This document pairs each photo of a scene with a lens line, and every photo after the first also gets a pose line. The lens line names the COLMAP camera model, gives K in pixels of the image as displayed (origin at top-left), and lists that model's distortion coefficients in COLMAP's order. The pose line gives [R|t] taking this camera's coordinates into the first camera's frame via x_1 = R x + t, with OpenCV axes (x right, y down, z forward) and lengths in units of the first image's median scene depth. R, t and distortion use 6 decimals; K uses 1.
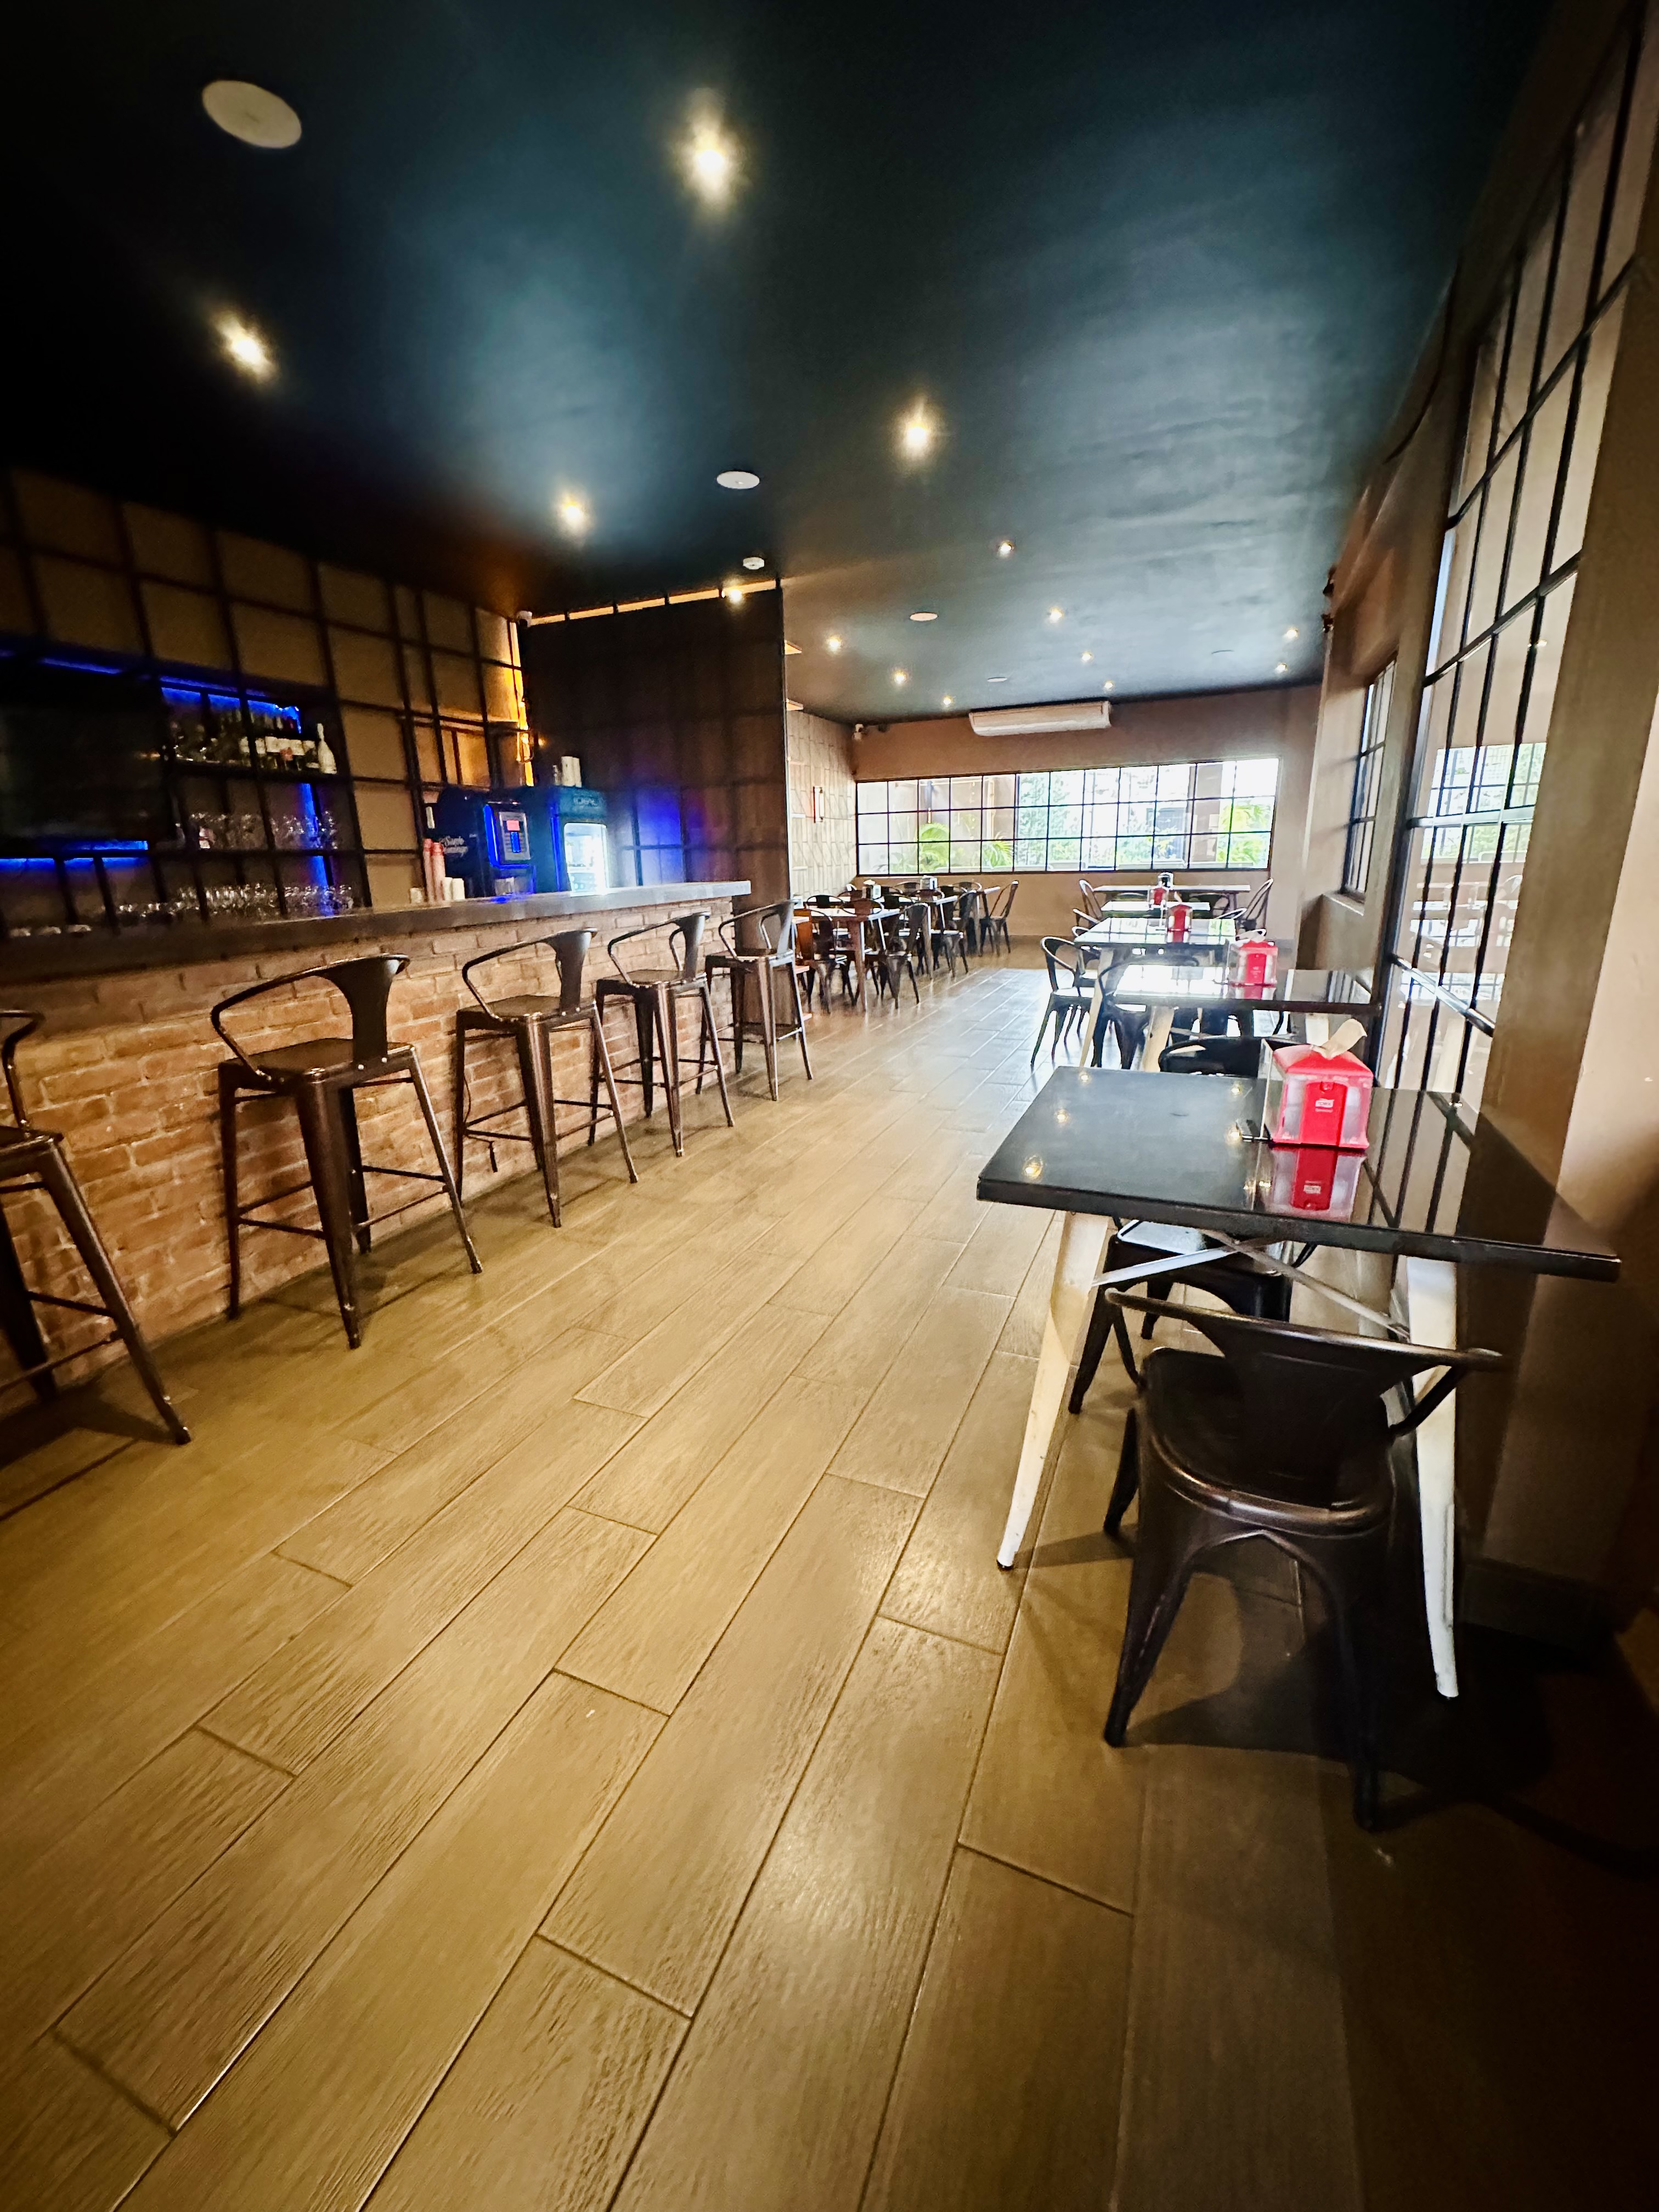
lens RADIAL K [[888.3, 0, 830.1], [0, 888.3, 1104.5], [0, 0, 1]] dist [-0.000680, -0.000025]
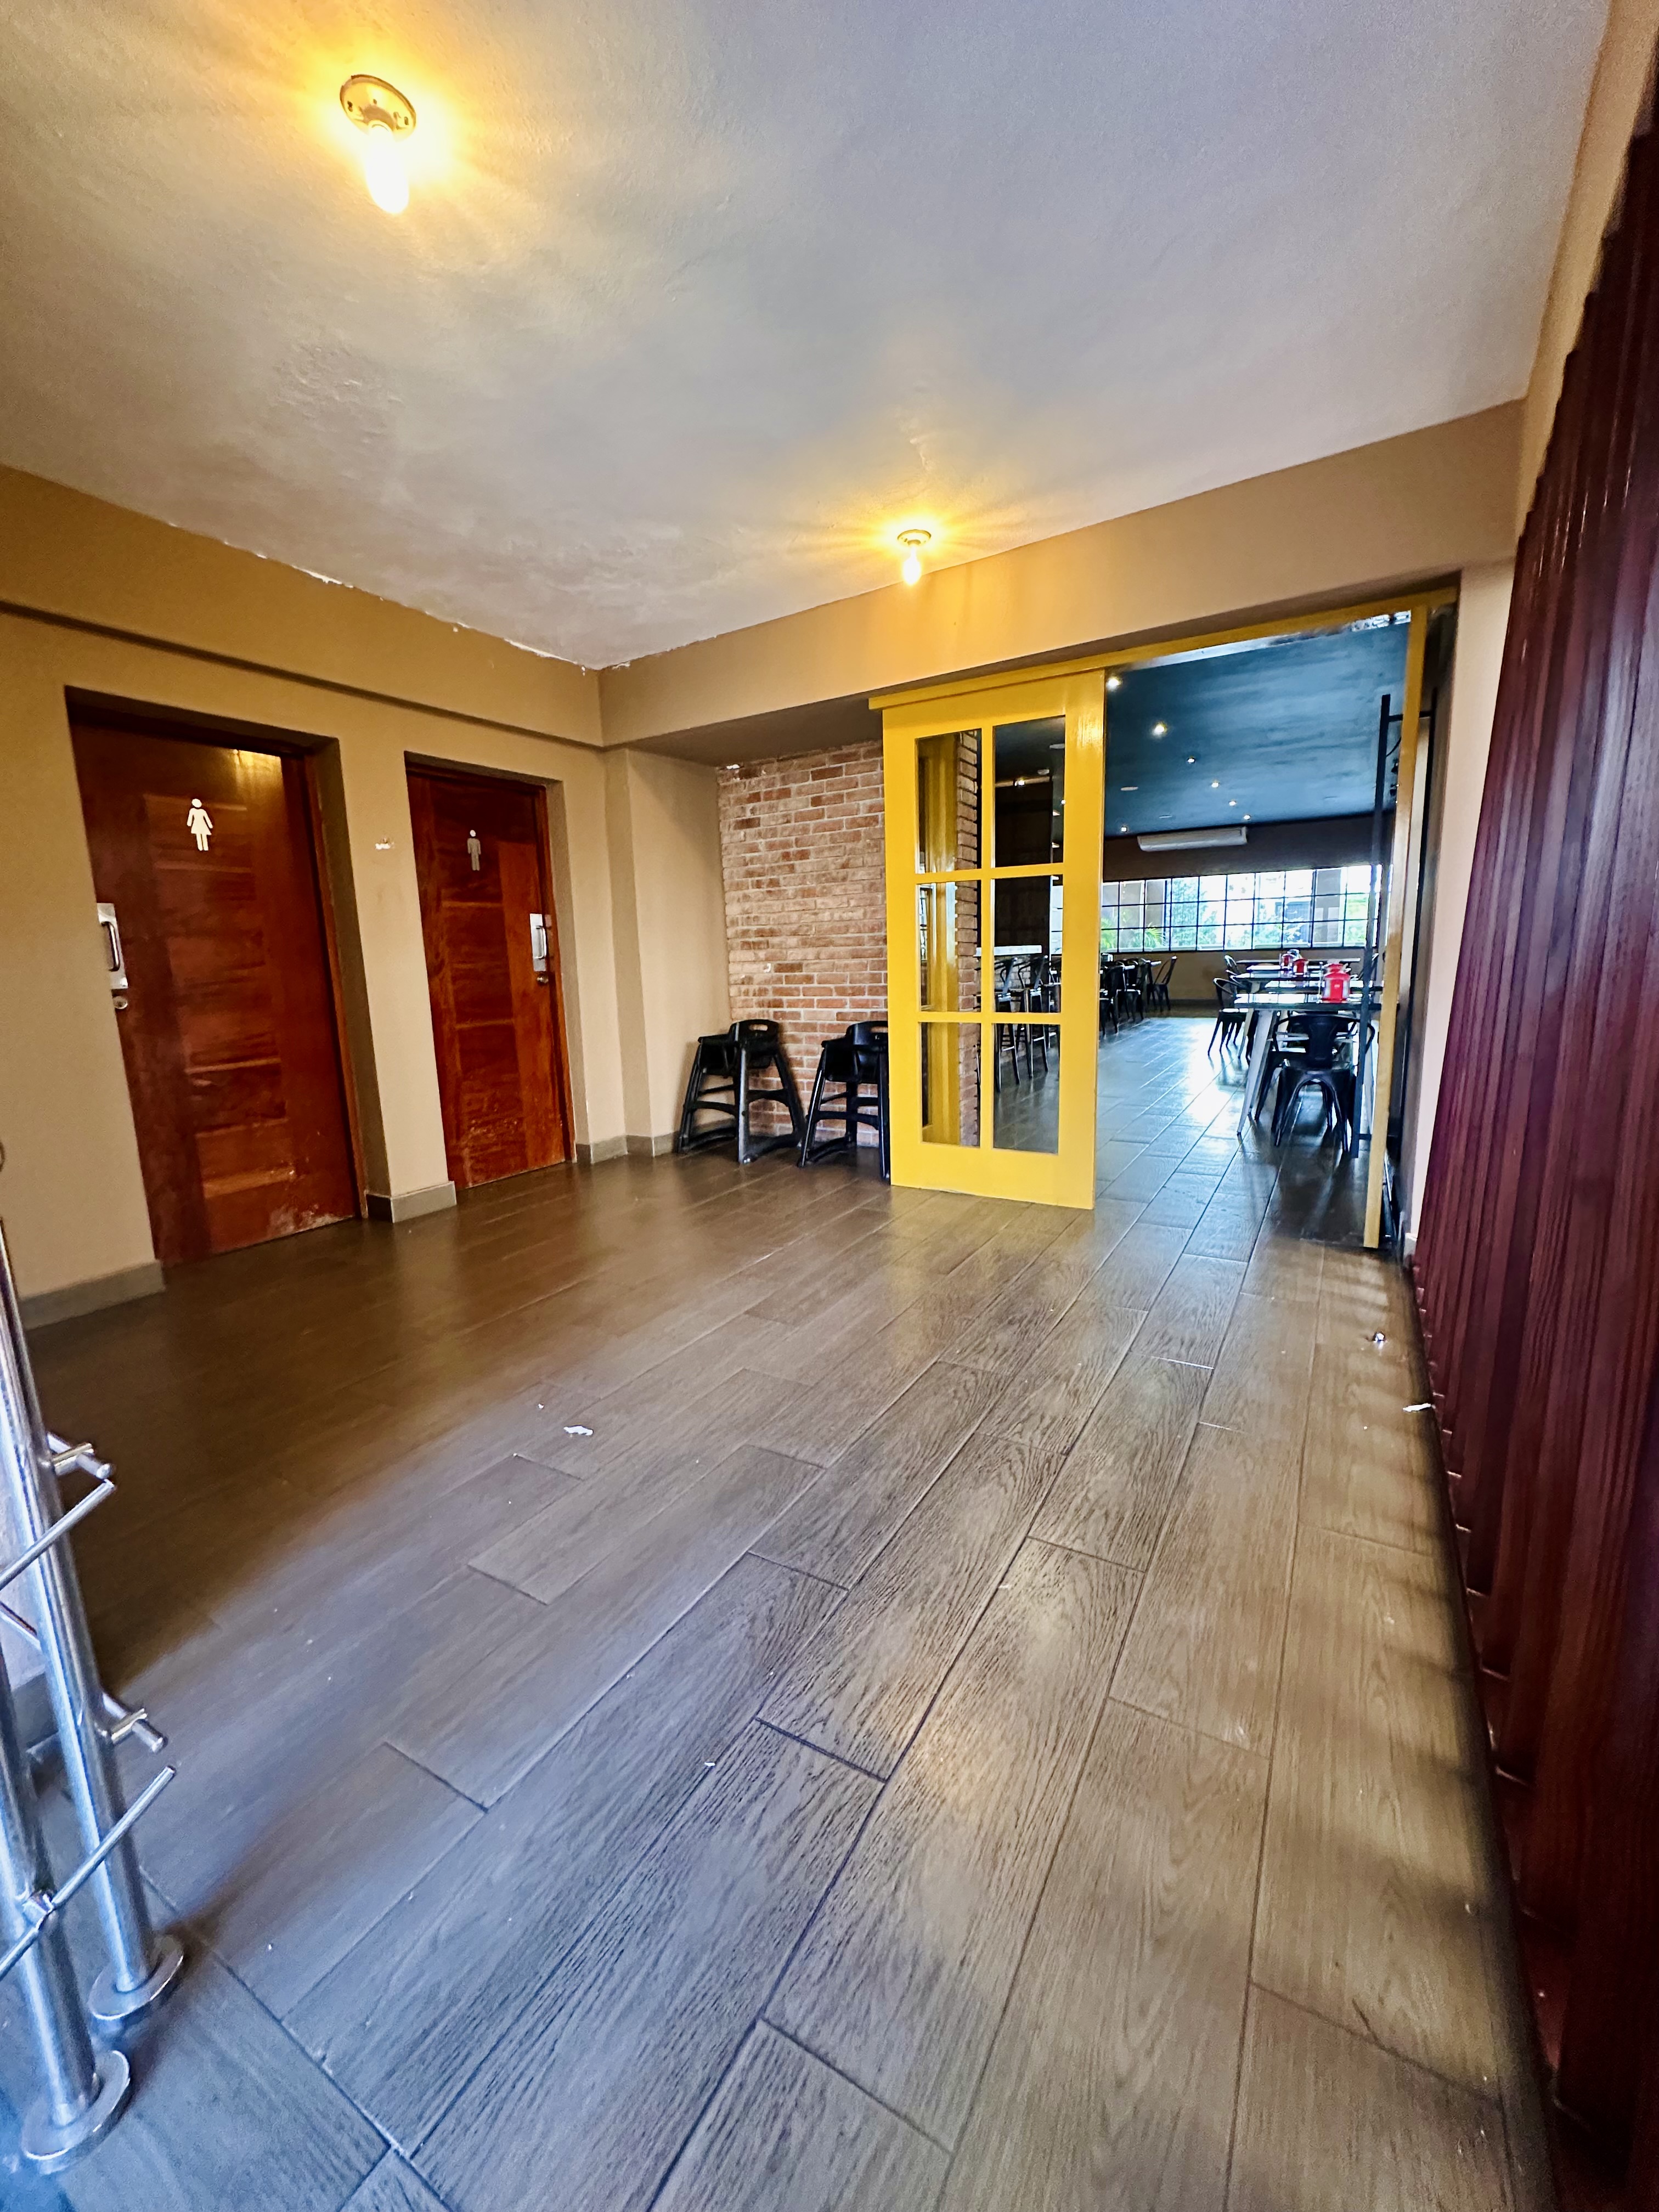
lens RADIAL K [[888.3, 0, 830.9], [0, 888.3, 1111.1], [0, 0, 1]] dist [-0.000680, -0.000025]
pose [[0.991948, 0.016191, -0.125606, -0.129271], [-0.028071, 0.995233, -0.093401, 0.116017], [0.123495, 0.096175, 0.987674, -0.352938]]
